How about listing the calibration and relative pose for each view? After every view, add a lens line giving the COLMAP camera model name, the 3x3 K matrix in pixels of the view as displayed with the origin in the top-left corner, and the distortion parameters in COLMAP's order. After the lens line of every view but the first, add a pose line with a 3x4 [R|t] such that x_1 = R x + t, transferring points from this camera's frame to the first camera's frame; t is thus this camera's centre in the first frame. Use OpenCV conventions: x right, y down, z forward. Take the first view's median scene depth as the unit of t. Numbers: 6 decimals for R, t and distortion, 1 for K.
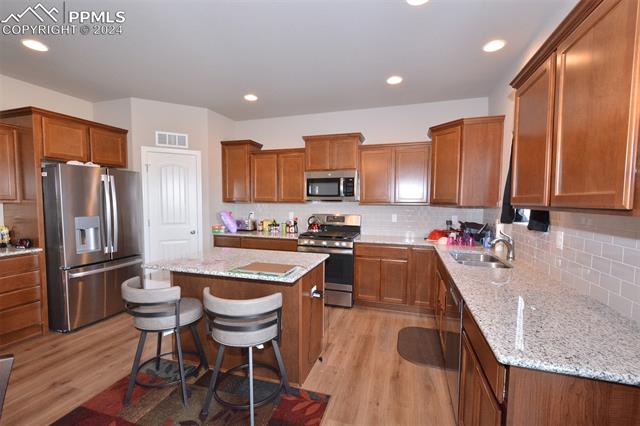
lens RADIAL K [[280.5, 0, 317.8], [0, 280.5, 218.5], [0, 0, 1]] dist [0.003427, -0.005959]
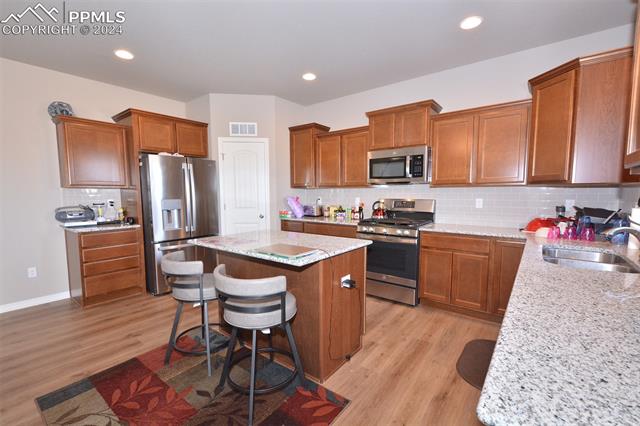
lens RADIAL K [[280.5, 0, 317.8], [0, 280.5, 218.5], [0, 0, 1]] dist [0.003427, -0.005959]
pose [[0.937208, 0.021356, -0.348117, 0.134661], [-0.011096, 0.999444, 0.031440, 0.024542], [0.348595, -0.025603, 0.936924, 0.095420]]
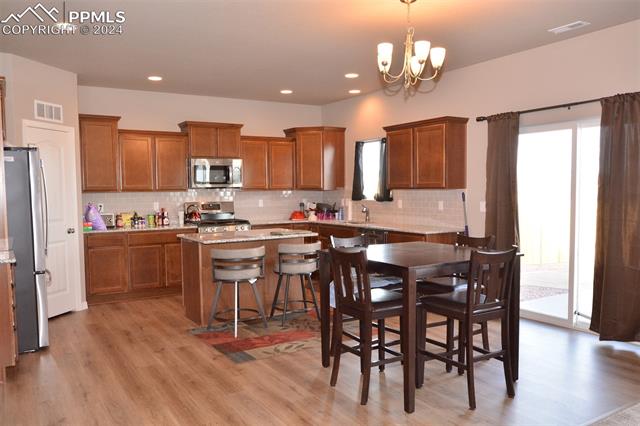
lens RADIAL K [[512.0, 0, 320.0], [0, 512.0, 213.0], [0, 0, 1]] dist [0.003966, 0.002200]
pose [[0.646646, -0.050235, 0.761135, -1.207428], [0.063406, 0.997916, 0.011995, 0.029489], [-0.760151, 0.040504, 0.648483, -0.504500]]
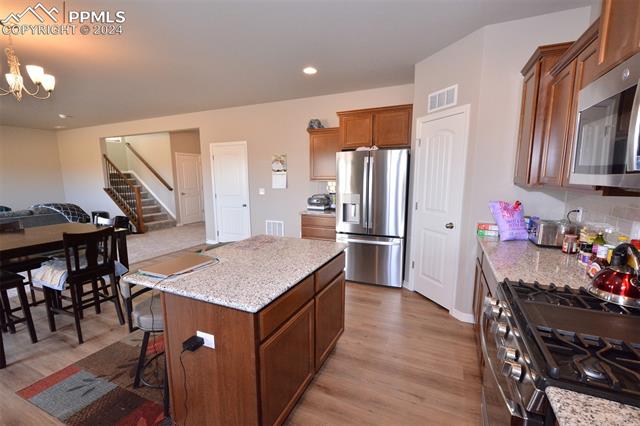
lens RADIAL K [[280.5, 0, 317.8], [0, 280.5, 218.5], [0, 0, 1]] dist [0.003427, -0.005959]
pose [[-0.113623, 0.140371, -0.983558, 0.326528], [-0.063552, 0.986915, 0.148192, -0.059824], [0.991489, 0.079345, -0.103216, 0.829939]]
